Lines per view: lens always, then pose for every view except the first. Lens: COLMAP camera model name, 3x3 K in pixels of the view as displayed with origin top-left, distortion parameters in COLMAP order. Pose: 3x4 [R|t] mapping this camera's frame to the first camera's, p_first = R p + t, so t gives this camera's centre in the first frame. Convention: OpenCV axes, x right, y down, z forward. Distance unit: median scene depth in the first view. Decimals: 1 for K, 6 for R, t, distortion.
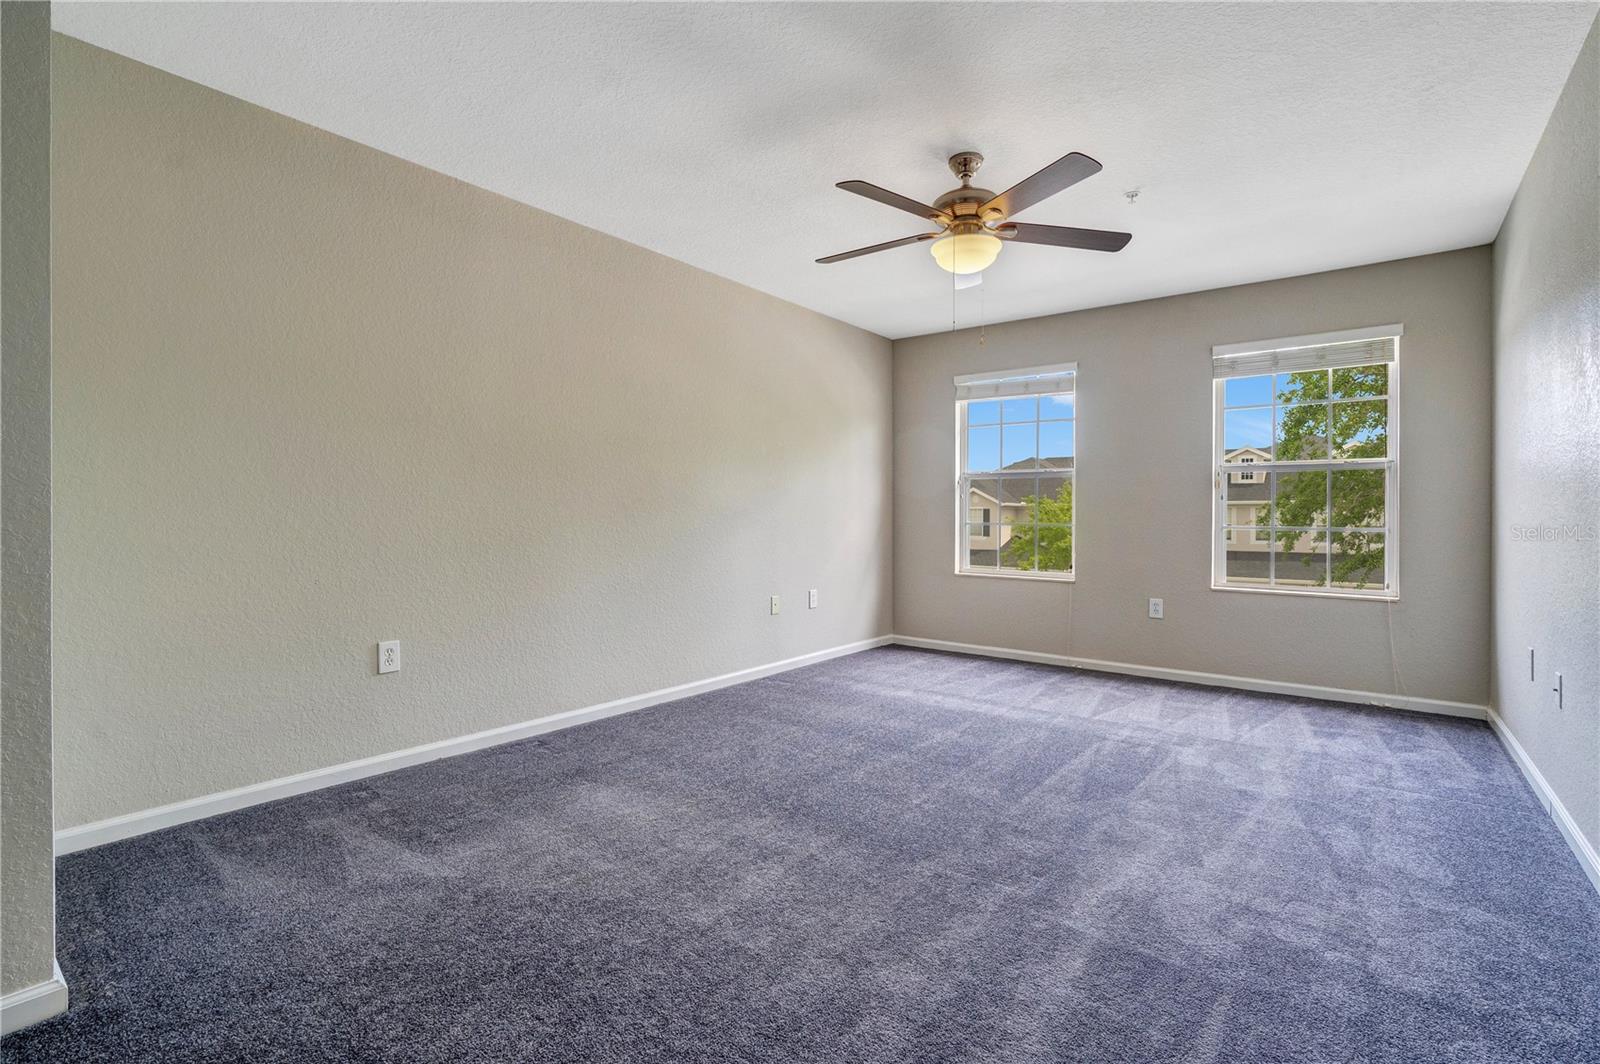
lens RADIAL K [[728.1, 0, 796.7], [0, 728.1, 523.4], [0, 0, 1]] dist [-0.014914, 0.003270]
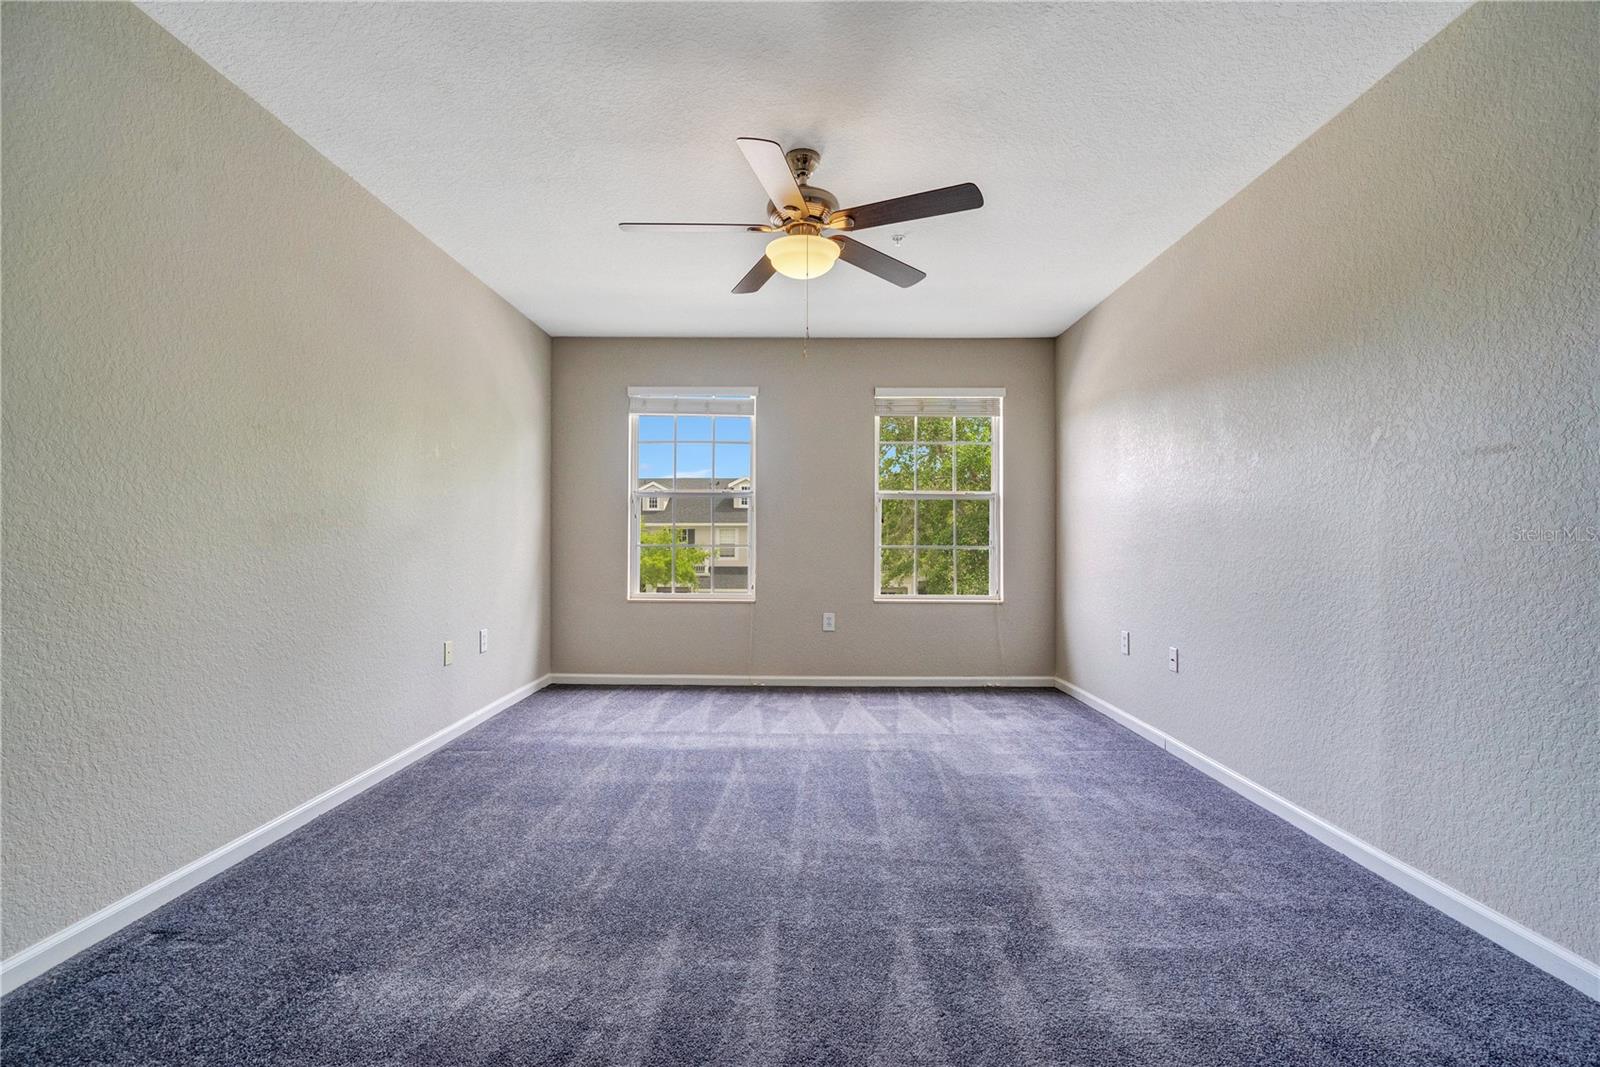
lens RADIAL K [[728.1, 0, 797.1], [0, 728.1, 535.3], [0, 0, 1]] dist [-0.014914, 0.003270]
pose [[0.794919, -0.001292, 0.606714, -0.247876], [0.008354, 0.999926, -0.008817, -0.004426], [-0.606658, 0.012077, 0.794871, 0.195153]]
